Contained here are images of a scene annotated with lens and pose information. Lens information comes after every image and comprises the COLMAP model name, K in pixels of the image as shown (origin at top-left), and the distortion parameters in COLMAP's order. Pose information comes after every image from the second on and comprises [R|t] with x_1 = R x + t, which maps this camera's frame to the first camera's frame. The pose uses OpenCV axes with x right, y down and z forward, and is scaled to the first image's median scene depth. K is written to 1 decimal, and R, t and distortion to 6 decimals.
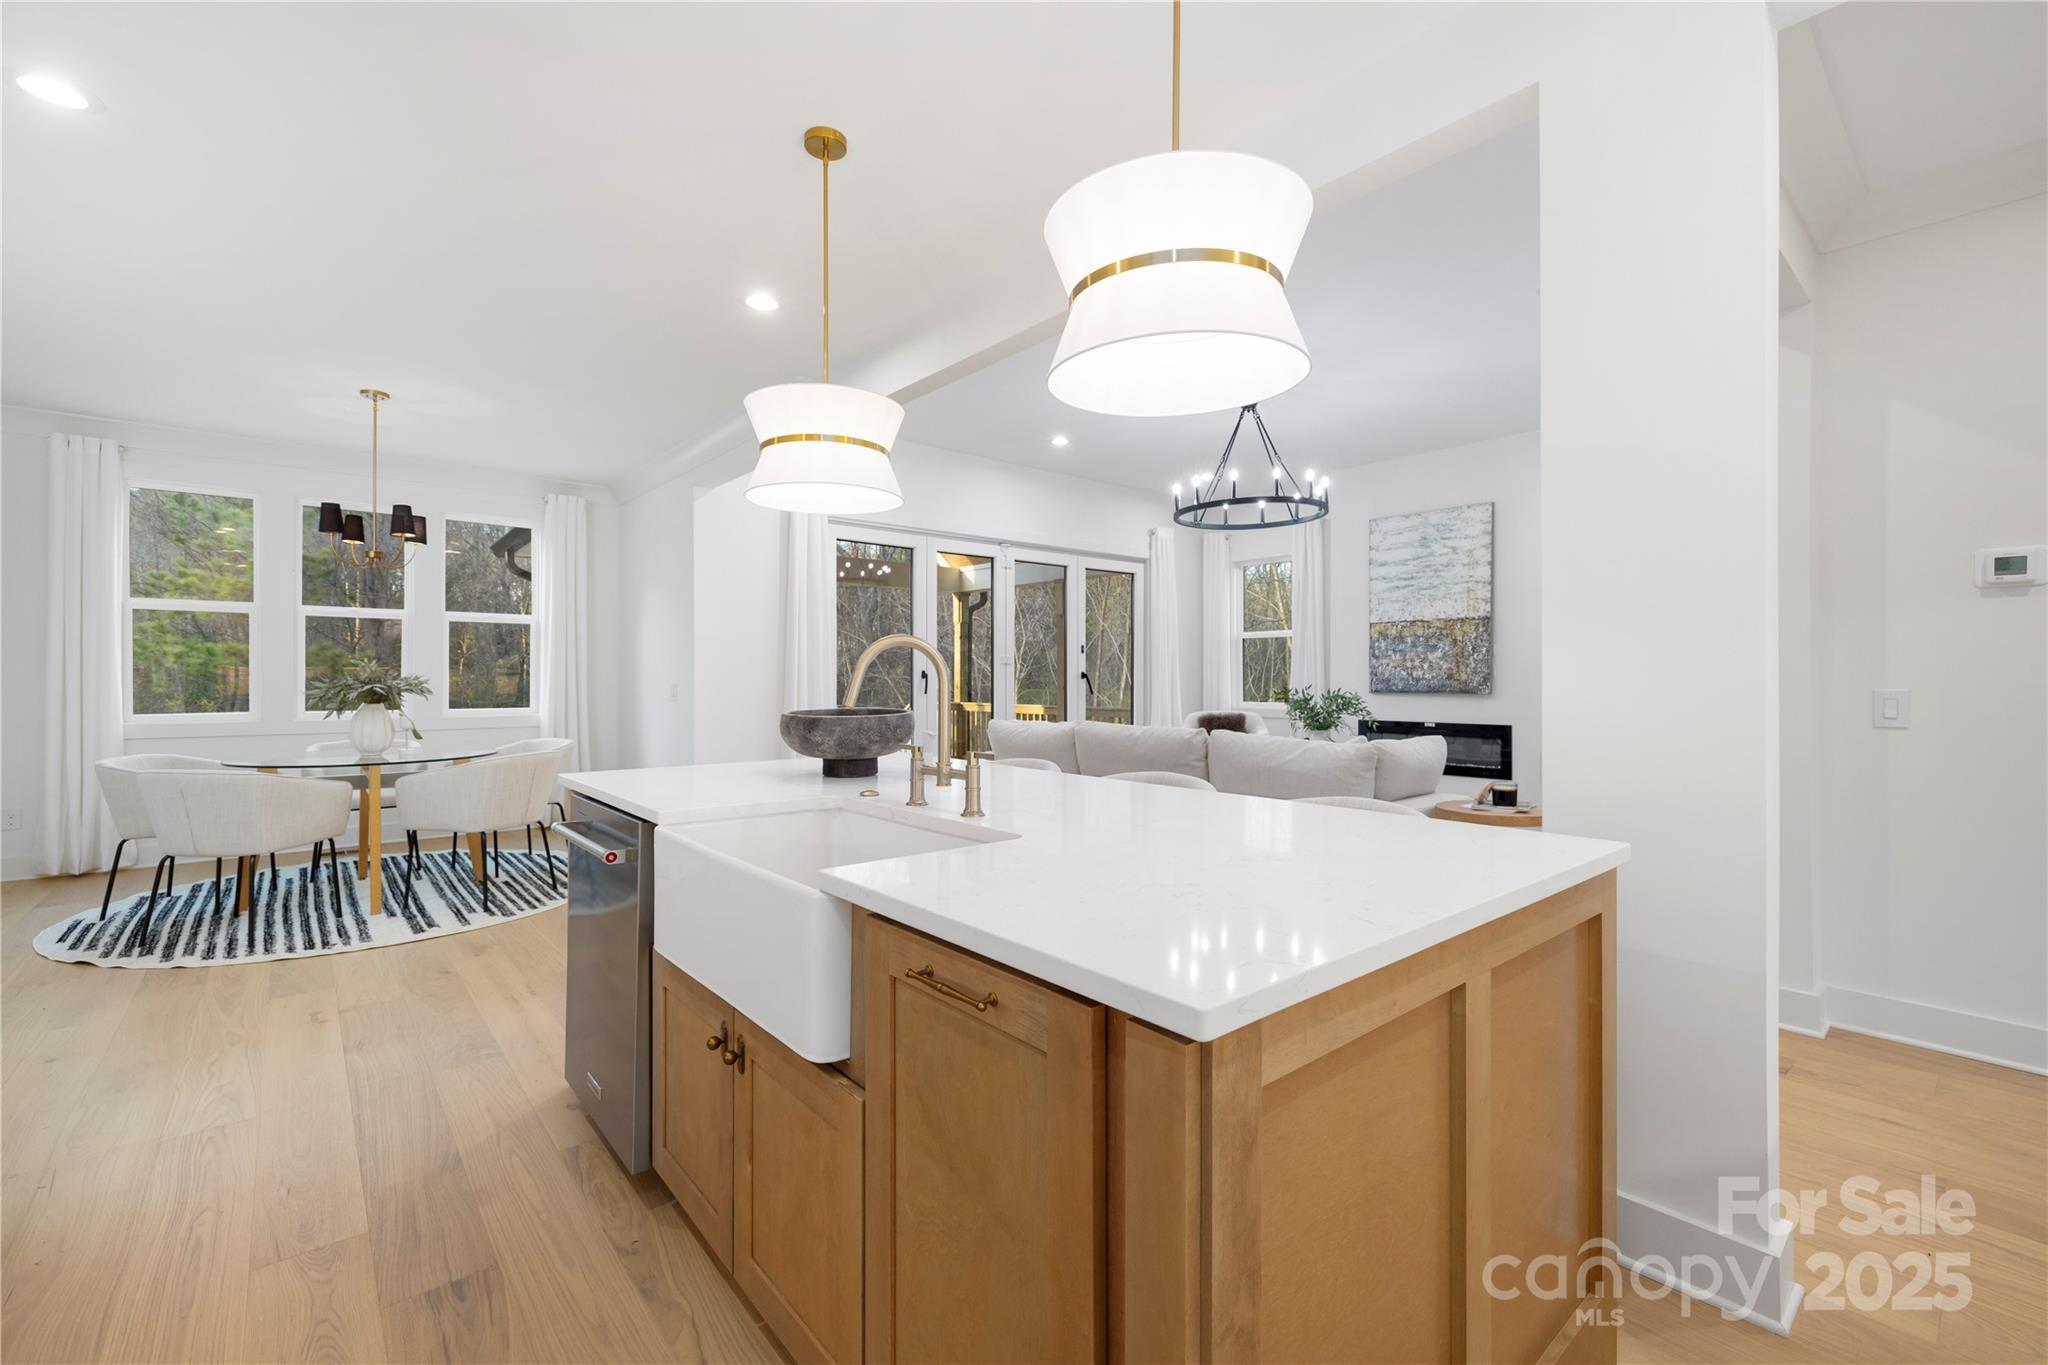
lens RADIAL K [[866.6, 0, 1018.2], [0, 866.6, 667.7], [0, 0, 1]] dist [0.004198, 0.000052]
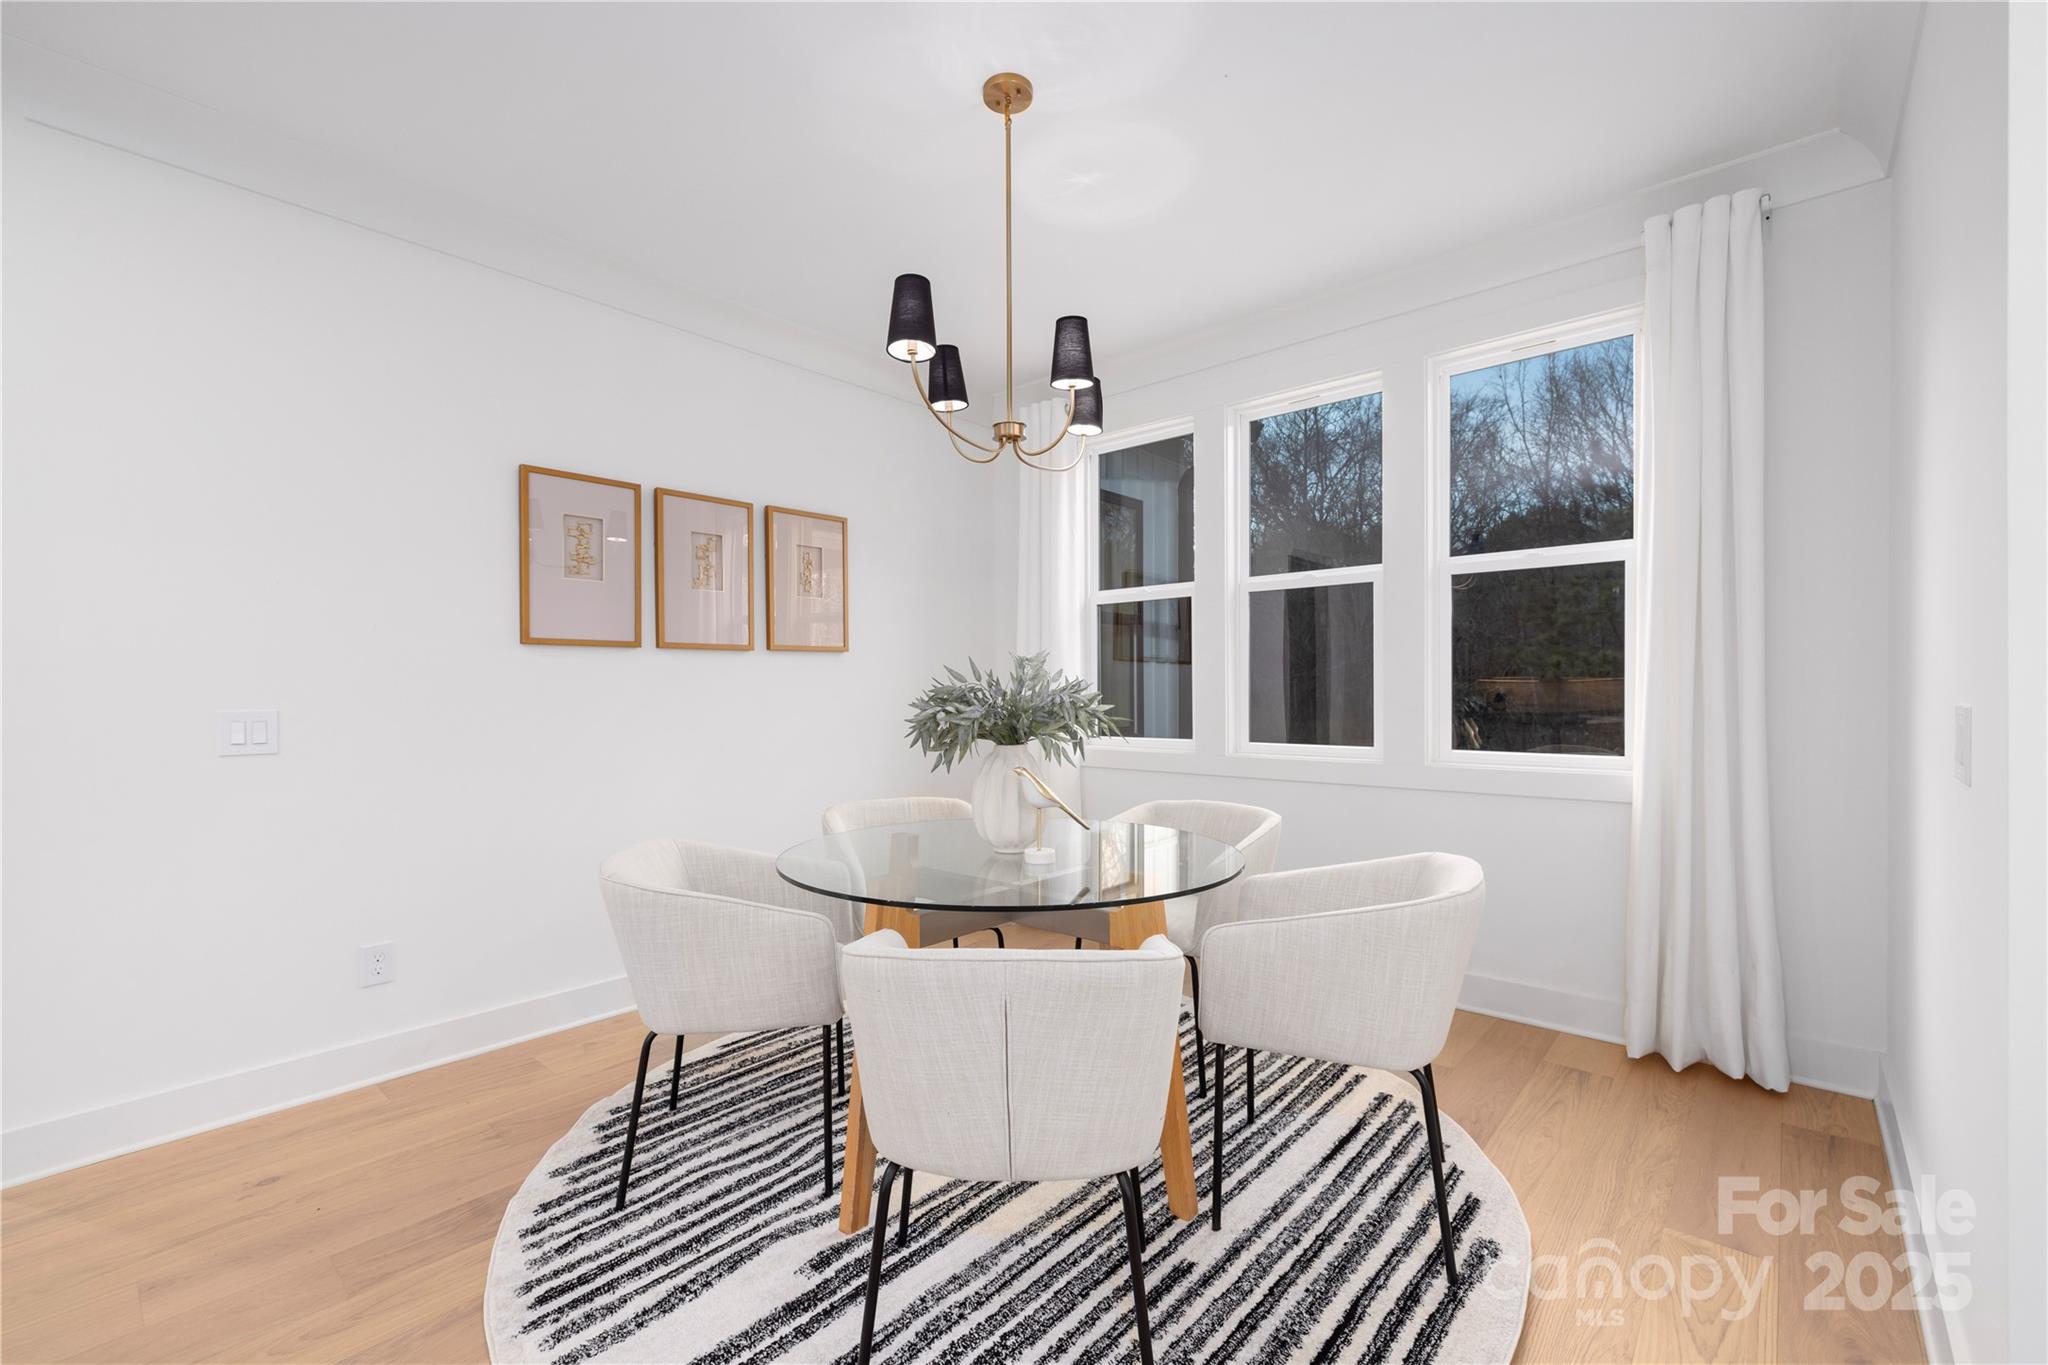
lens RADIAL K [[854.1, 0, 1024.0], [0, 854.1, 682.5], [0, 0, 1]] dist [-0.001156, -0.000132]
pose [[0.140173, -0.006303, -0.990107, -0.140351], [0.017137, 0.999845, -0.003939, 0.005123], [0.989979, -0.016416, 0.140259, 0.477558]]
